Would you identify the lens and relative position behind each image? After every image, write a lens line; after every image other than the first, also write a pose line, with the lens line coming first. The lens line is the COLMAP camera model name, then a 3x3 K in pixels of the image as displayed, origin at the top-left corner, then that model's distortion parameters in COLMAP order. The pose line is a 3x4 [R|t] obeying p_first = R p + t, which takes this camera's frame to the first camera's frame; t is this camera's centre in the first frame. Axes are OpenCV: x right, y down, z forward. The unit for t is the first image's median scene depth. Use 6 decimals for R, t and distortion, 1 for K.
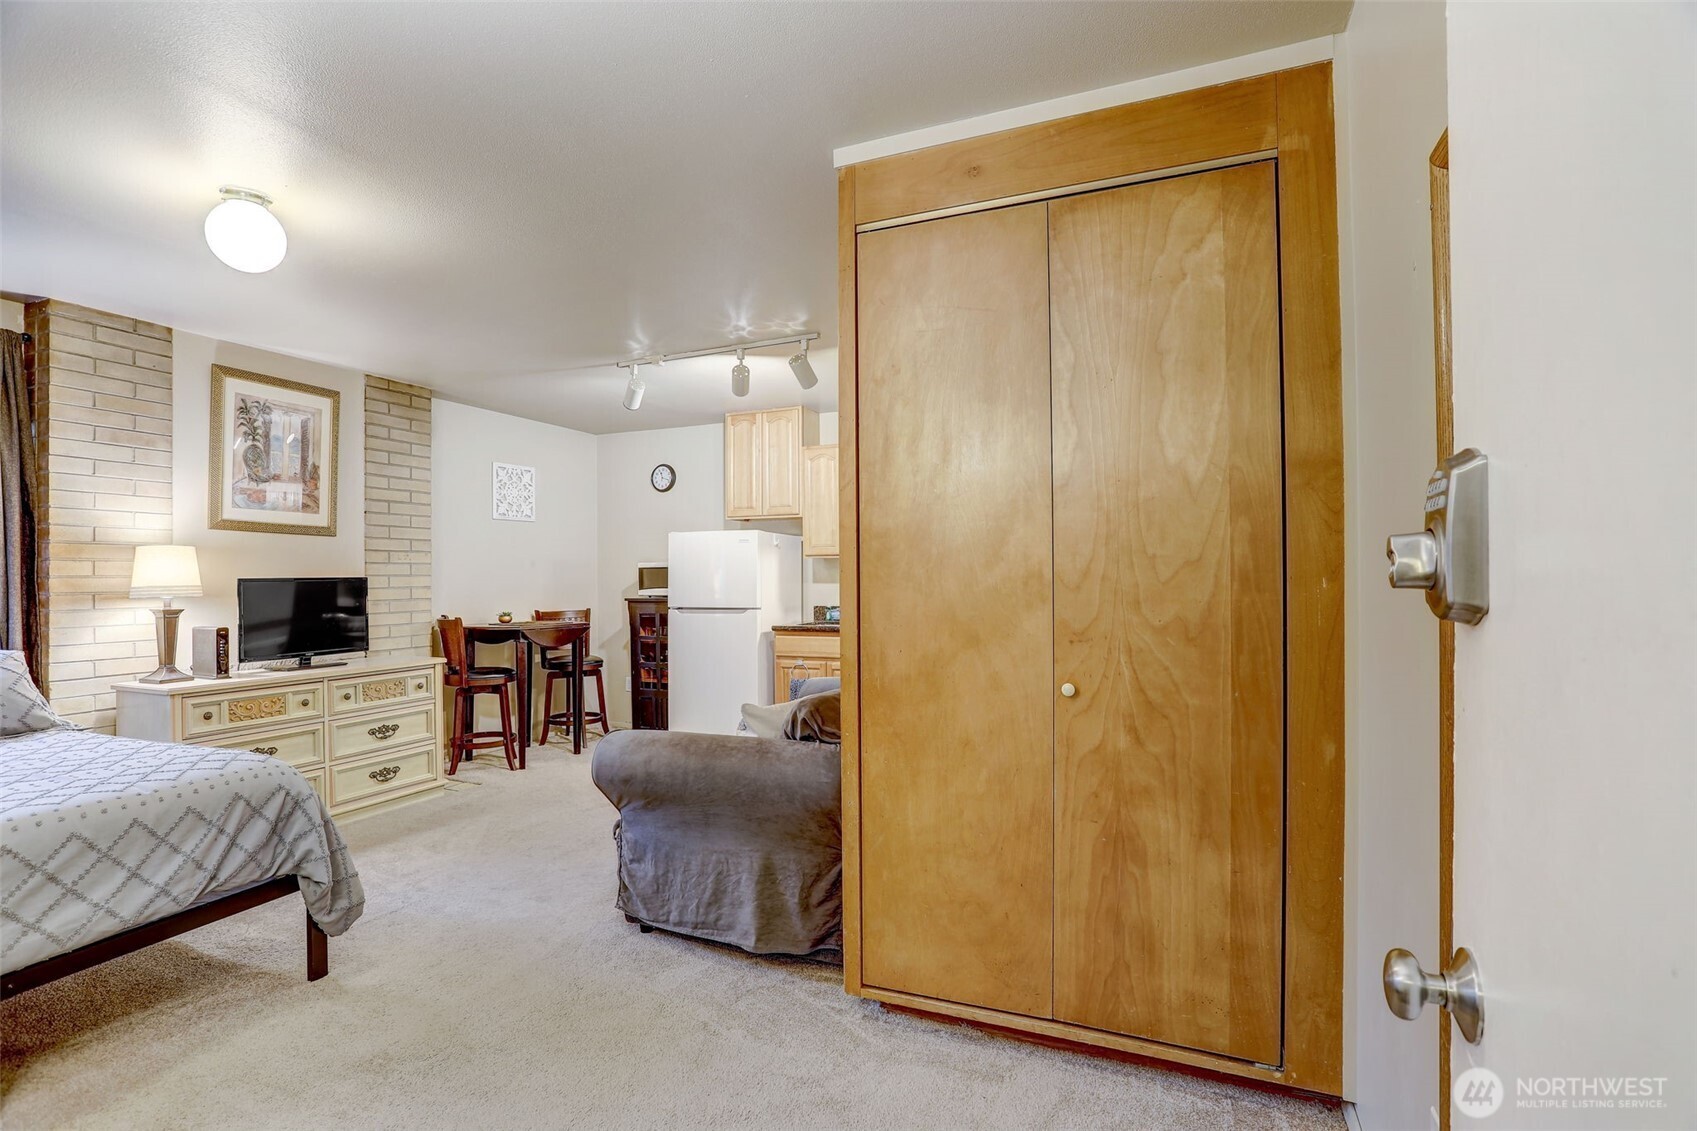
lens RADIAL K [[818.9, 0, 847.6], [0, 818.9, 571.7], [0, 0, 1]] dist [-0.033721, 0.006424]
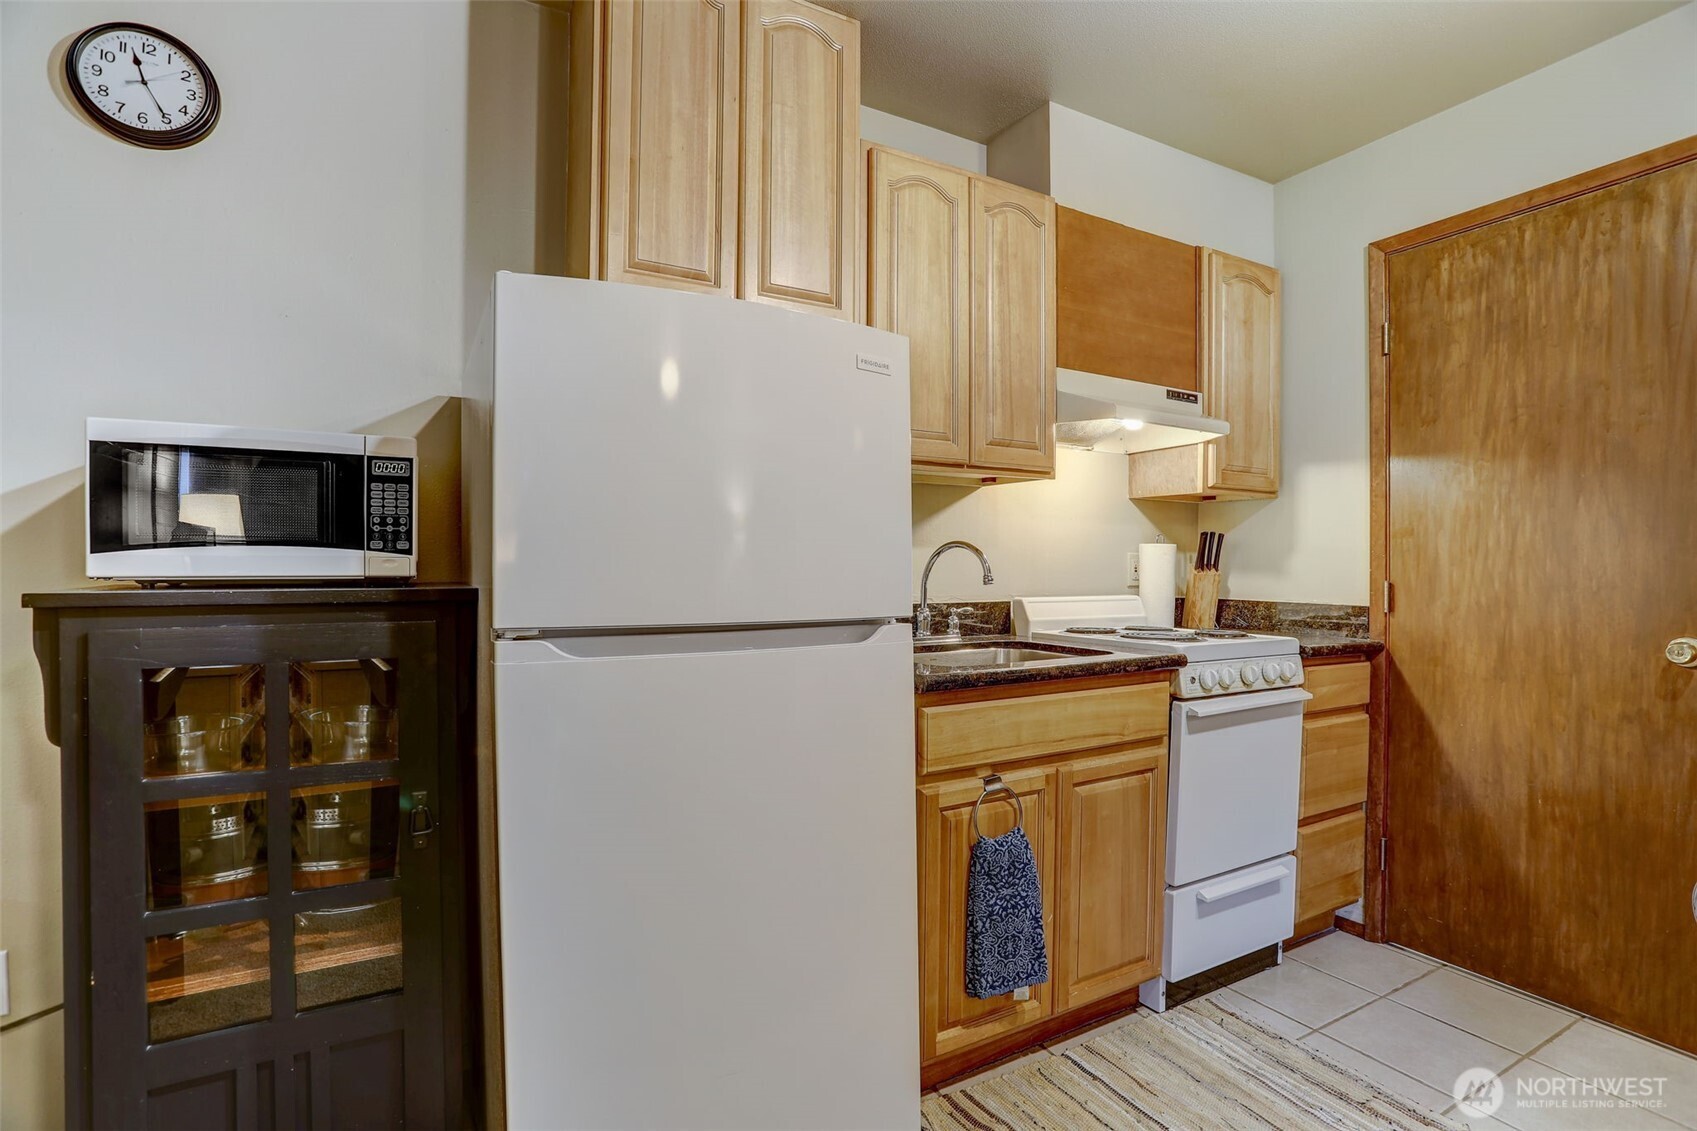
lens RADIAL K [[818.9, 0, 856.6], [0, 818.9, 570.3], [0, 0, 1]] dist [-0.033721, 0.006424]
pose [[0.604801, 0.009198, 0.796324, -0.393545], [-0.010466, 0.999939, -0.003600, 0.033809], [-0.796308, -0.006157, 0.604860, 0.970899]]
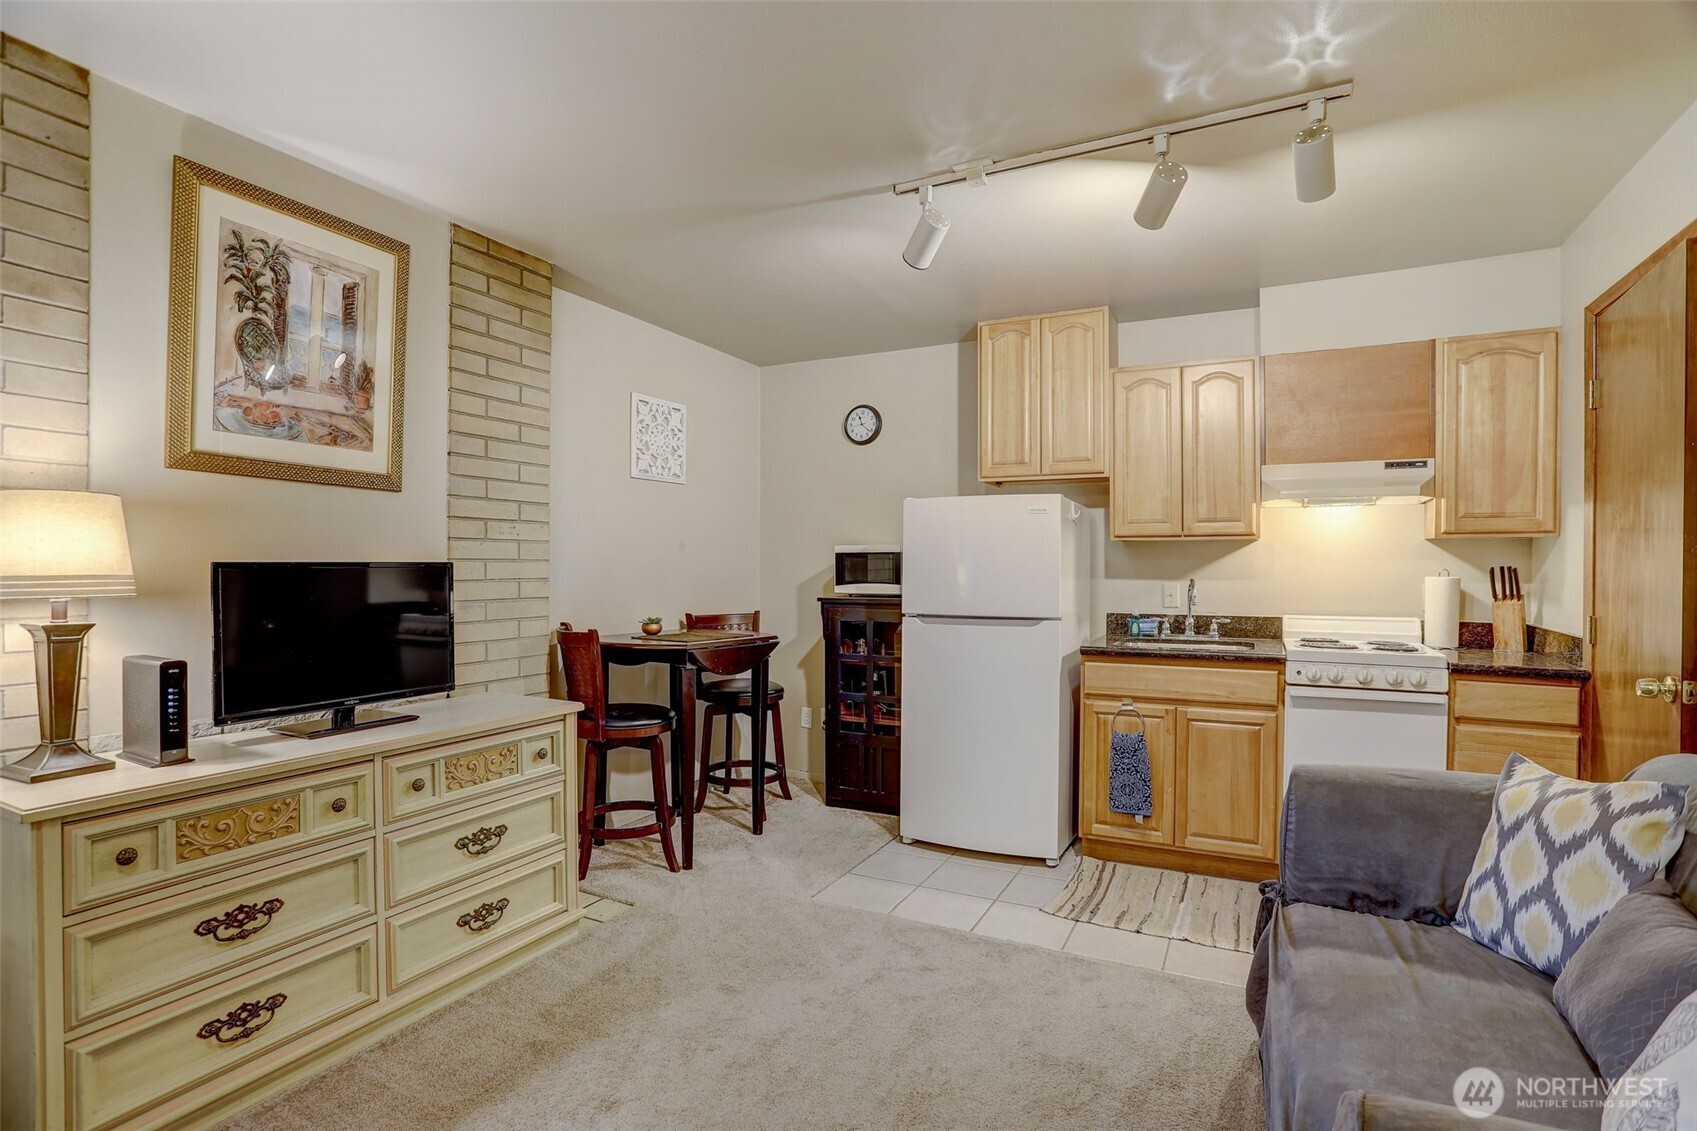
lens RADIAL K [[818.9, 0, 863.1], [0, 818.9, 569.4], [0, 0, 1]] dist [-0.033721, 0.006424]
pose [[0.998649, 0.011745, -0.050627, -0.262369], [-0.011307, 0.999896, 0.008921, 0.003267], [0.050727, -0.008336, 0.998678, 0.421525]]
